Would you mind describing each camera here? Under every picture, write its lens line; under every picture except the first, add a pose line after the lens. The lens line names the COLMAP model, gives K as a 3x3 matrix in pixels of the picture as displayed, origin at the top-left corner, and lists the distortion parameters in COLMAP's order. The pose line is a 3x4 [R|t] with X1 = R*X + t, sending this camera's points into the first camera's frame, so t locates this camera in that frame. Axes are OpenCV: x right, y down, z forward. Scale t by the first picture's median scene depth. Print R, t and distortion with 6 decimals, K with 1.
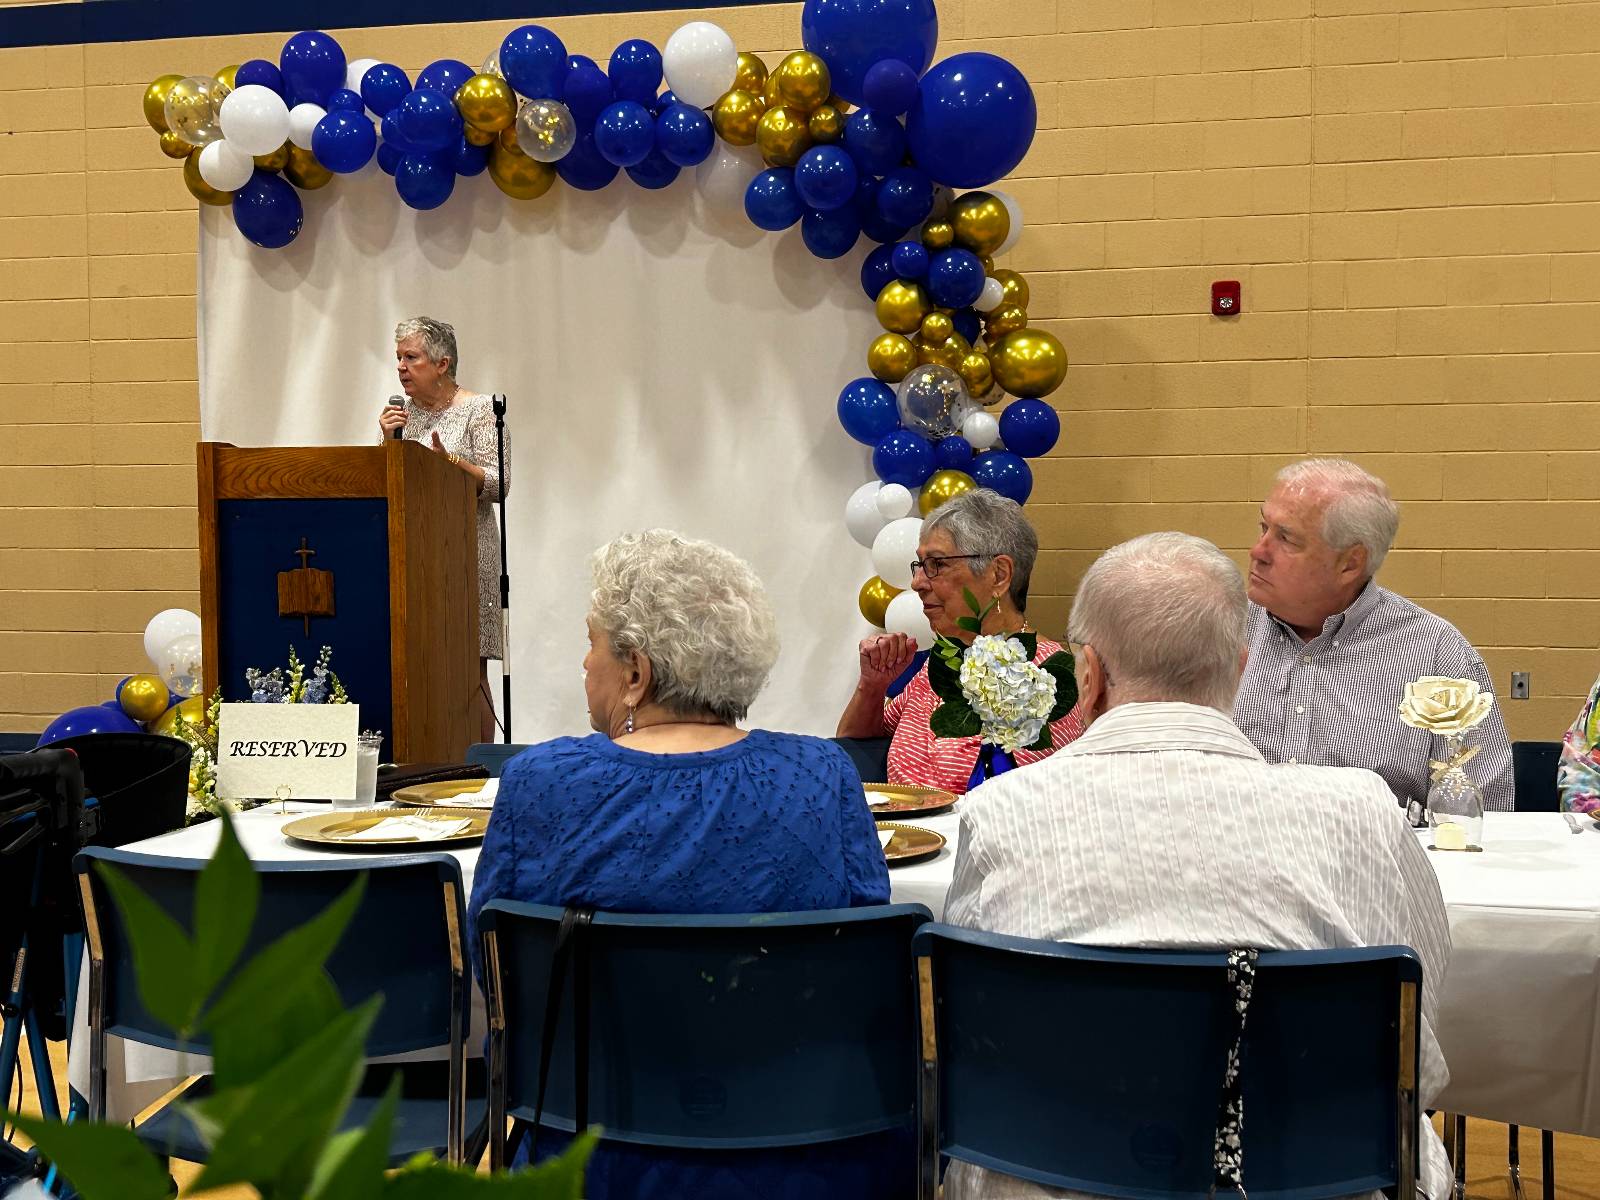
lens RADIAL K [[2022.3, 0, 800.0], [0, 2022.3, 600.0], [0, 0, 1]] dist [0.224294, -0.767157]
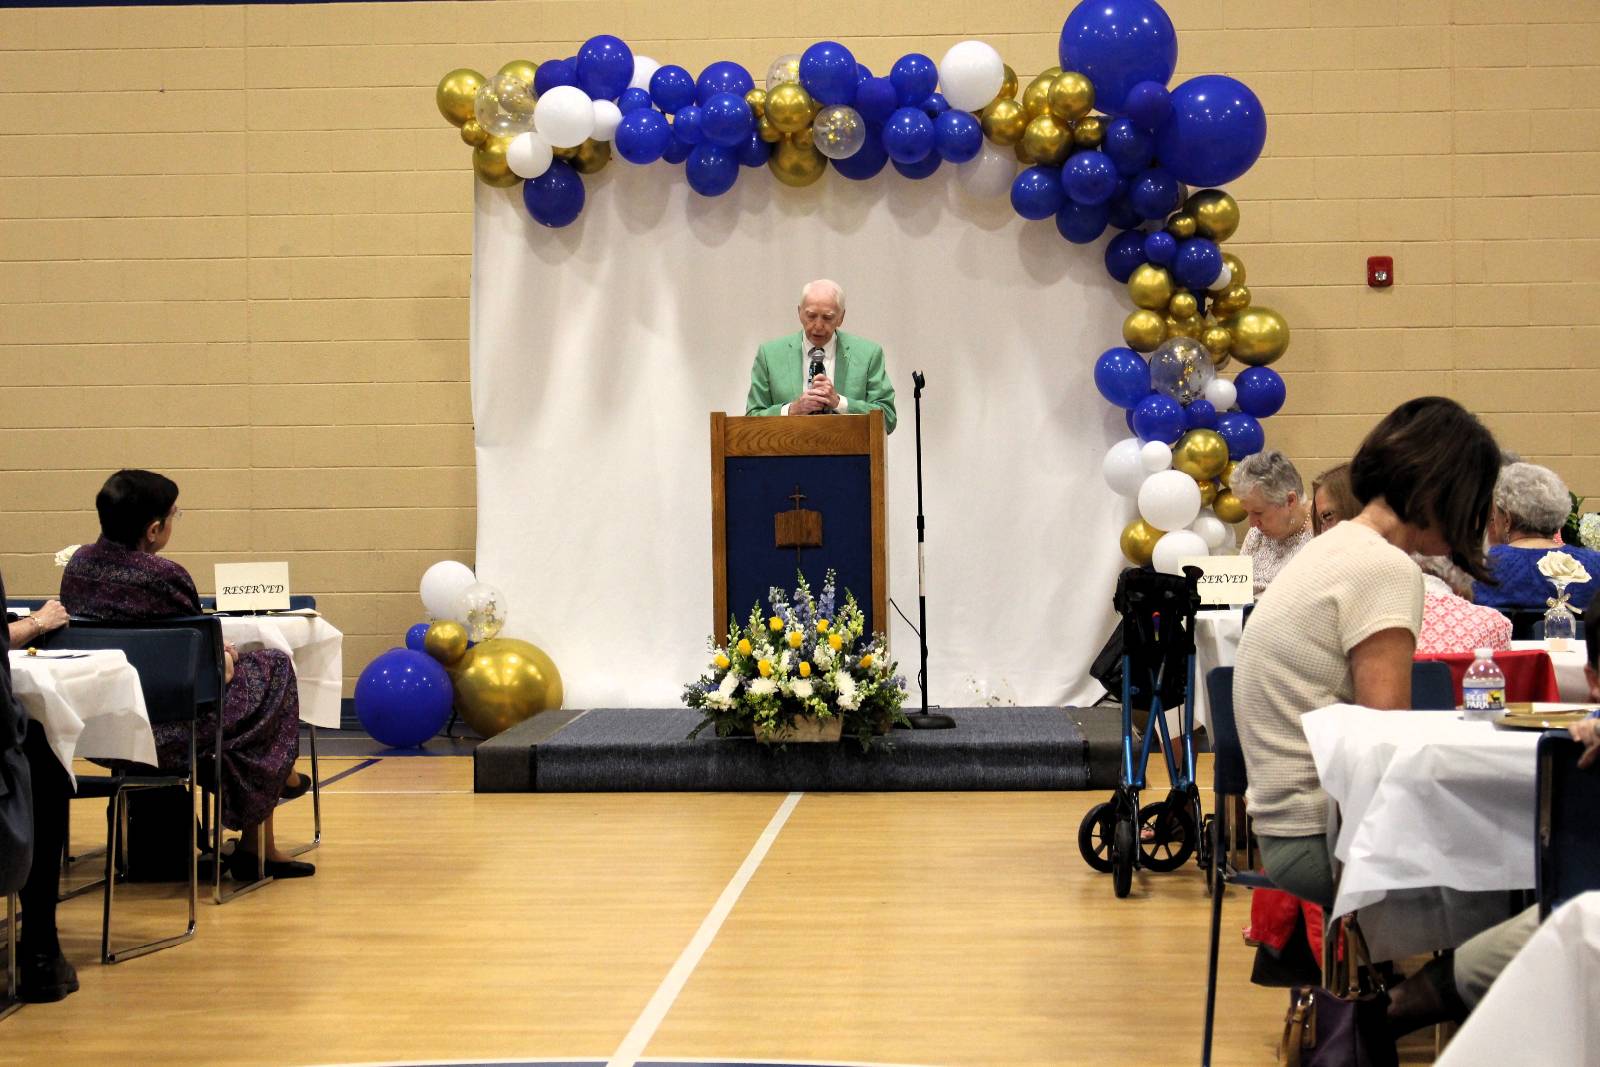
lens RADIAL K [[3149.7, 0, 800.0], [0, 3149.7, 533.5], [0, 0, 1]] dist [-0.018193, -0.149045]
pose [[0.988951, -0.007673, 0.148043, -0.407929], [0.011437, 0.999632, -0.024592, 0.036552], [-0.147800, 0.026014, 0.988675, -0.724056]]
